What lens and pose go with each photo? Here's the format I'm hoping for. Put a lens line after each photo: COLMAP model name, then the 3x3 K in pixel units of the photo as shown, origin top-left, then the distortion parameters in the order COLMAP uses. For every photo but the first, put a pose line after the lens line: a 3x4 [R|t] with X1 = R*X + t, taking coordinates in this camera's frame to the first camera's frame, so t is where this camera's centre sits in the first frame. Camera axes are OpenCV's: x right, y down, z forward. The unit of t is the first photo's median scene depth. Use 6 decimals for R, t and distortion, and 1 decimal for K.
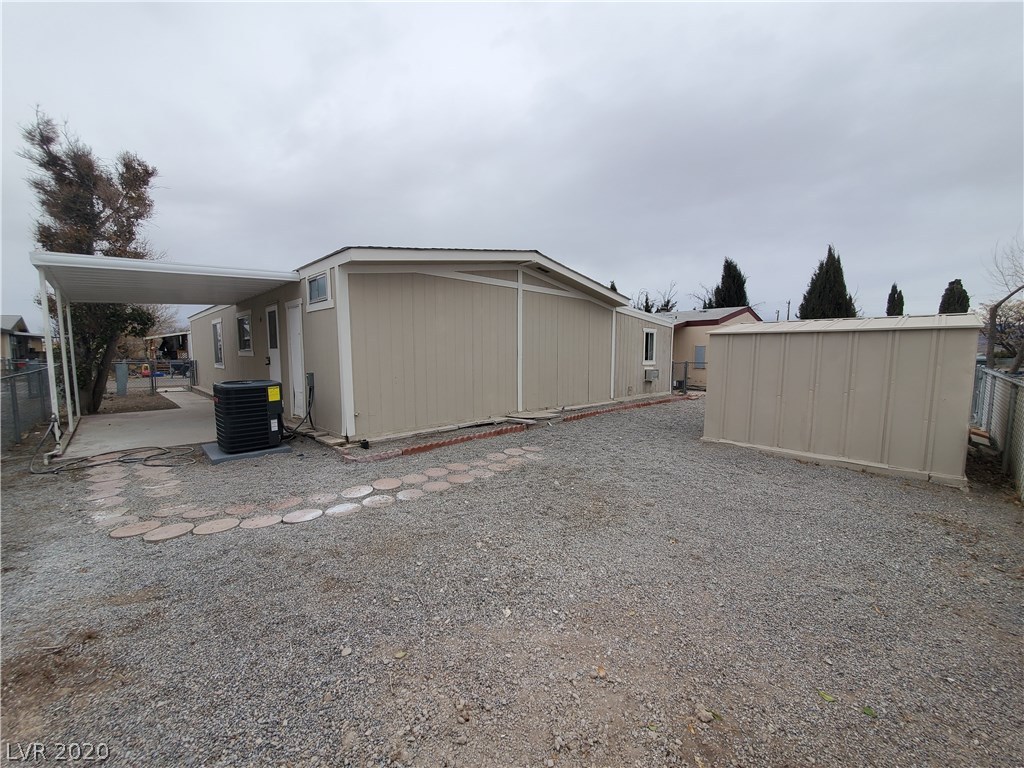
lens RADIAL K [[403.3, 0, 510.8], [0, 403.3, 388.9], [0, 0, 1]] dist [0.001819, 0.000236]
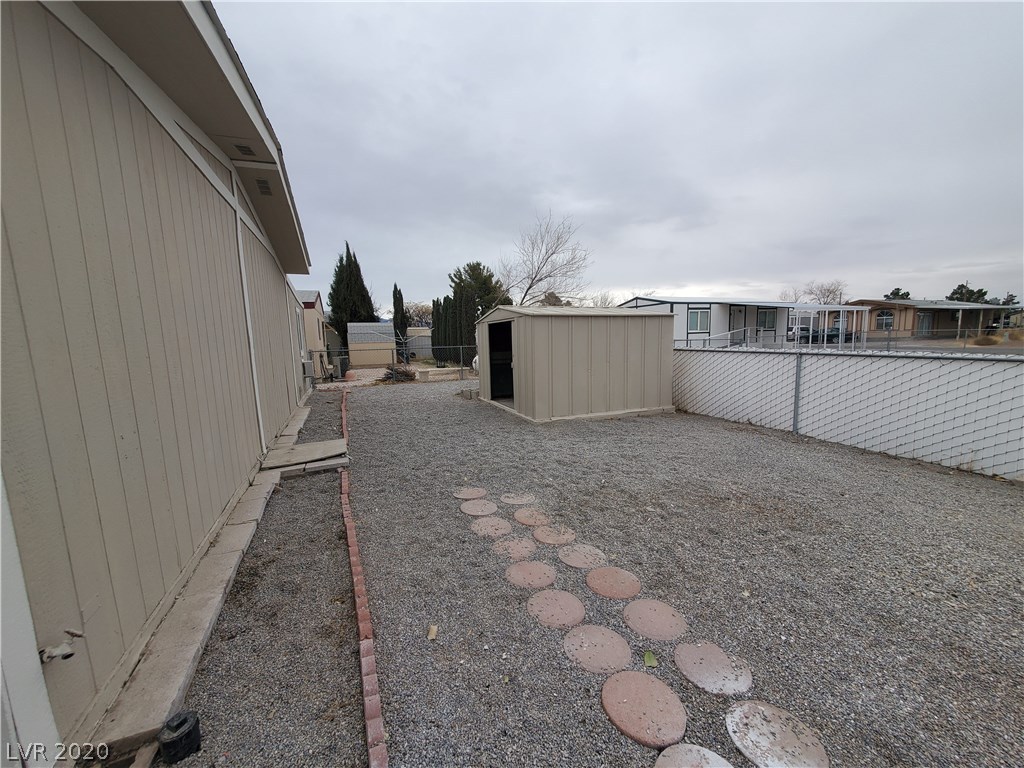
lens RADIAL K [[403.3, 0, 513.2], [0, 403.3, 387.9], [0, 0, 1]] dist [0.001819, 0.000236]
pose [[0.363022, -0.129990, 0.922669, -0.539864], [0.106721, 0.989505, 0.097417, -0.072263], [-0.925649, 0.063103, 0.373084, 0.809357]]
